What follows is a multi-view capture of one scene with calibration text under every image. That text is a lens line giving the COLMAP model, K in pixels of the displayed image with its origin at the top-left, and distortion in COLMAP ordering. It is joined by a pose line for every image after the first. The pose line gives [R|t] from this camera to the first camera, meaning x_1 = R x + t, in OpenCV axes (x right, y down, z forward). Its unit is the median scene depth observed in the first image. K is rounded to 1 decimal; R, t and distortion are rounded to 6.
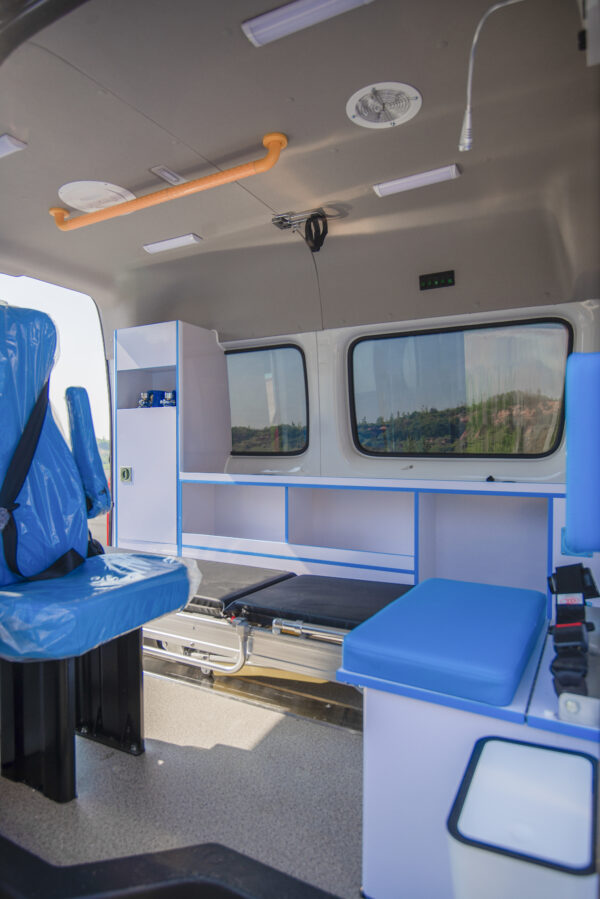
lens RADIAL K [[543.0, 0, 300.2], [0, 543.0, 453.3], [0, 0, 1]] dist [0.003280, -0.001519]
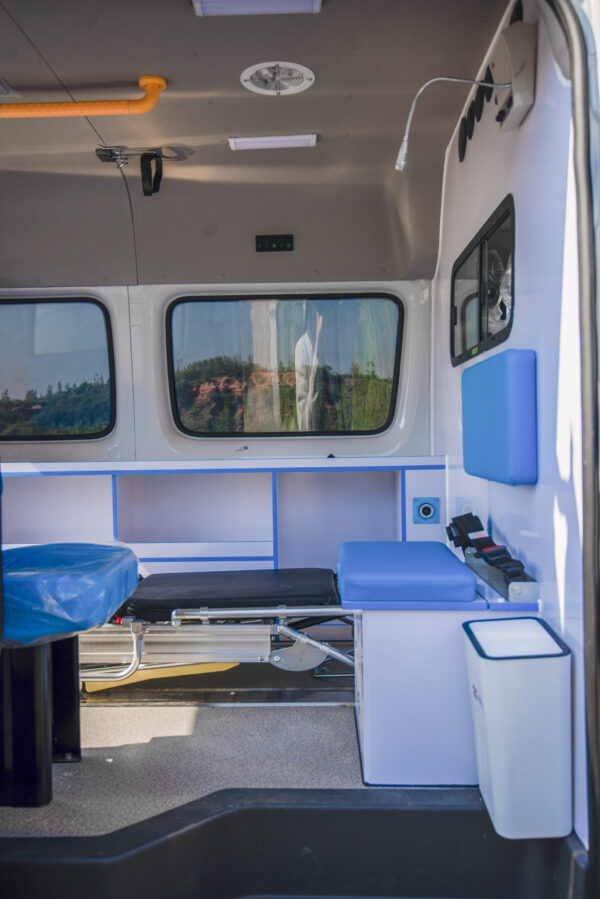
lens RADIAL K [[824.0, 0, 299.1], [0, 824.0, 449.1], [0, 0, 1]] dist [0.048639, 0.003364]
pose [[0.880095, -0.024626, 0.474158, -0.405515], [0.023009, 0.999693, 0.009213, 0.018861], [-0.474239, 0.002801, 0.880392, -0.262419]]
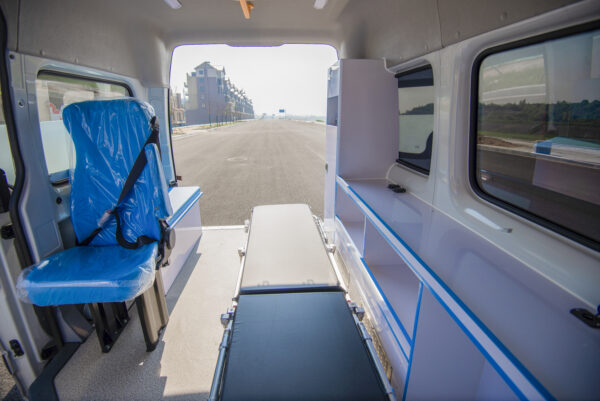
lens RADIAL K [[281.9, 0, 290.1], [0, 281.9, 198.6], [0, 0, 1]] dist [-0.001148, -0.000381]
pose [[0.540980, 0.253033, -0.802069, 0.386888], [-0.001219, 0.953903, 0.300111, -0.154166], [0.841034, -0.161376, 0.516351, 0.607775]]
